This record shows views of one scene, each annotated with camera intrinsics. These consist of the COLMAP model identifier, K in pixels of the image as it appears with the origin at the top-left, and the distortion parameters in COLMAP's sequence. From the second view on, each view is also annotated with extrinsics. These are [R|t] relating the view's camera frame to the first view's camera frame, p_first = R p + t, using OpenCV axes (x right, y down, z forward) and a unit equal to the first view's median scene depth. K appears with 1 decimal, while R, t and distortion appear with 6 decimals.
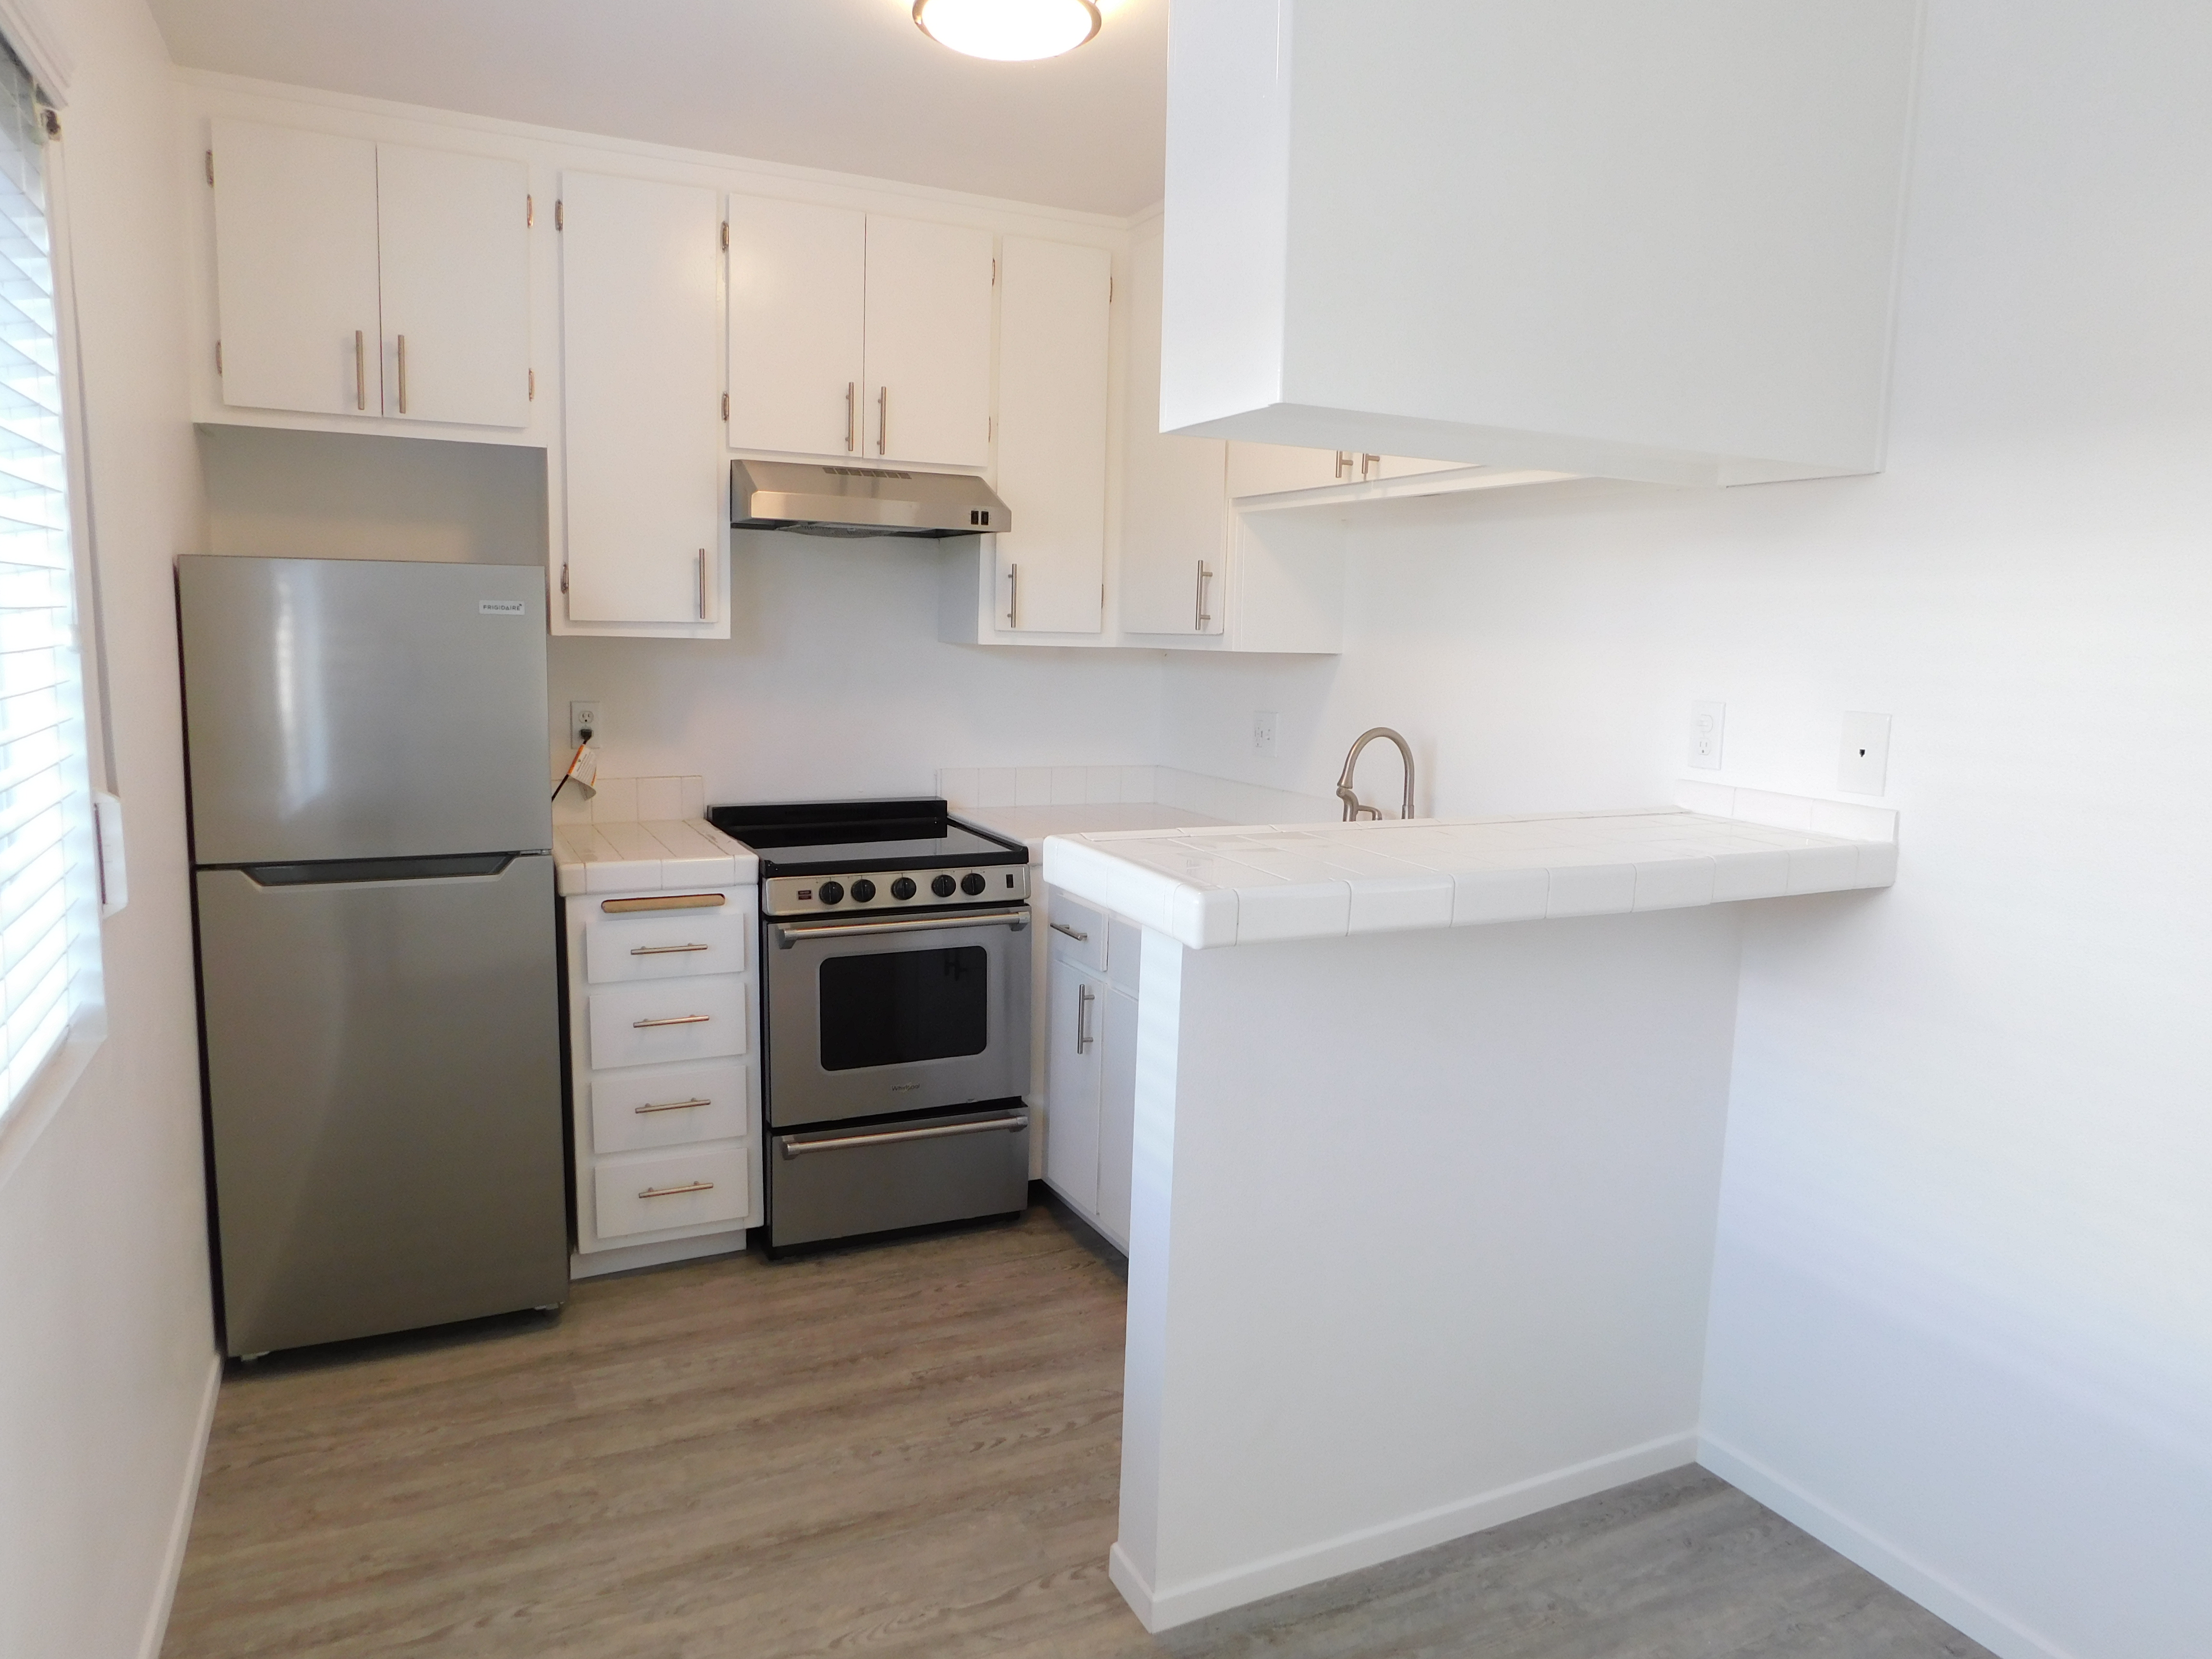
lens RADIAL K [[1460.6, 0, 1112.0], [0, 1460.6, 821.8], [0, 0, 1]] dist [-0.072831, 0.059368]
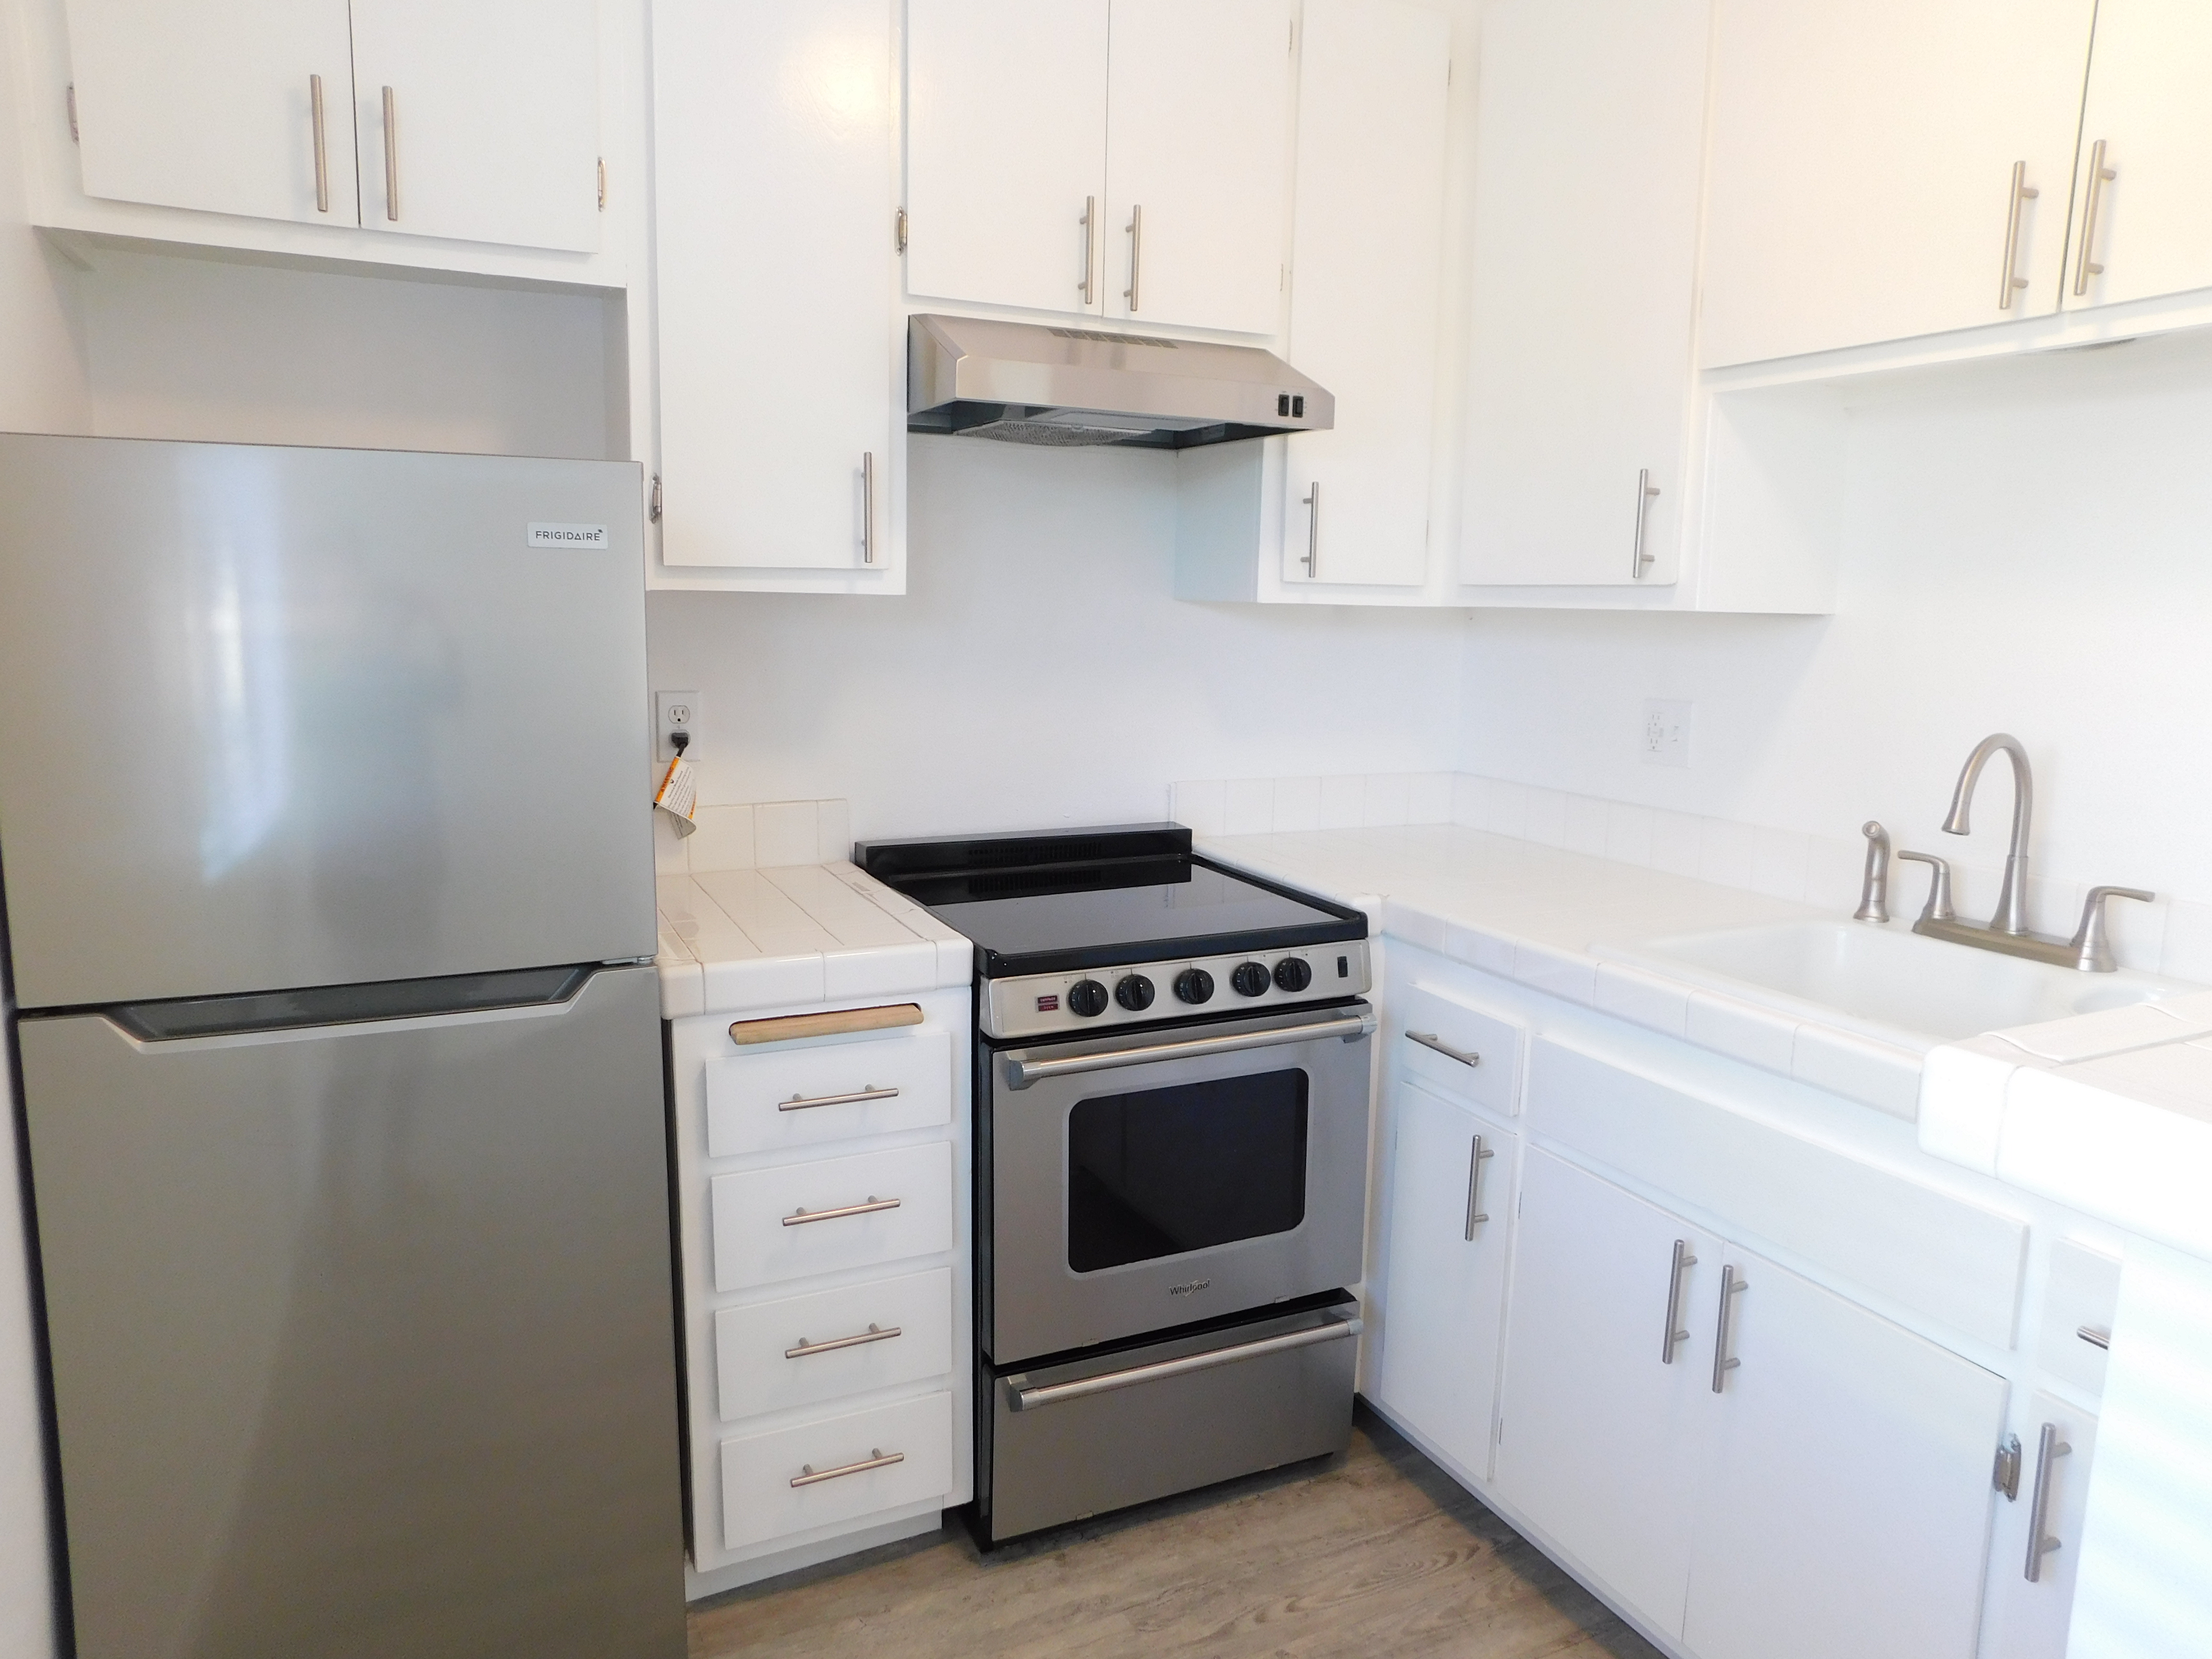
lens RADIAL K [[1460.6, 0, 1112.0], [0, 1460.6, 821.8], [0, 0, 1]] dist [-0.072831, 0.059368]
pose [[0.999879, -0.004618, -0.014836, -0.167702], [0.004945, 0.999743, 0.022107, -0.040008], [0.014730, -0.022178, 0.999646, 0.362056]]
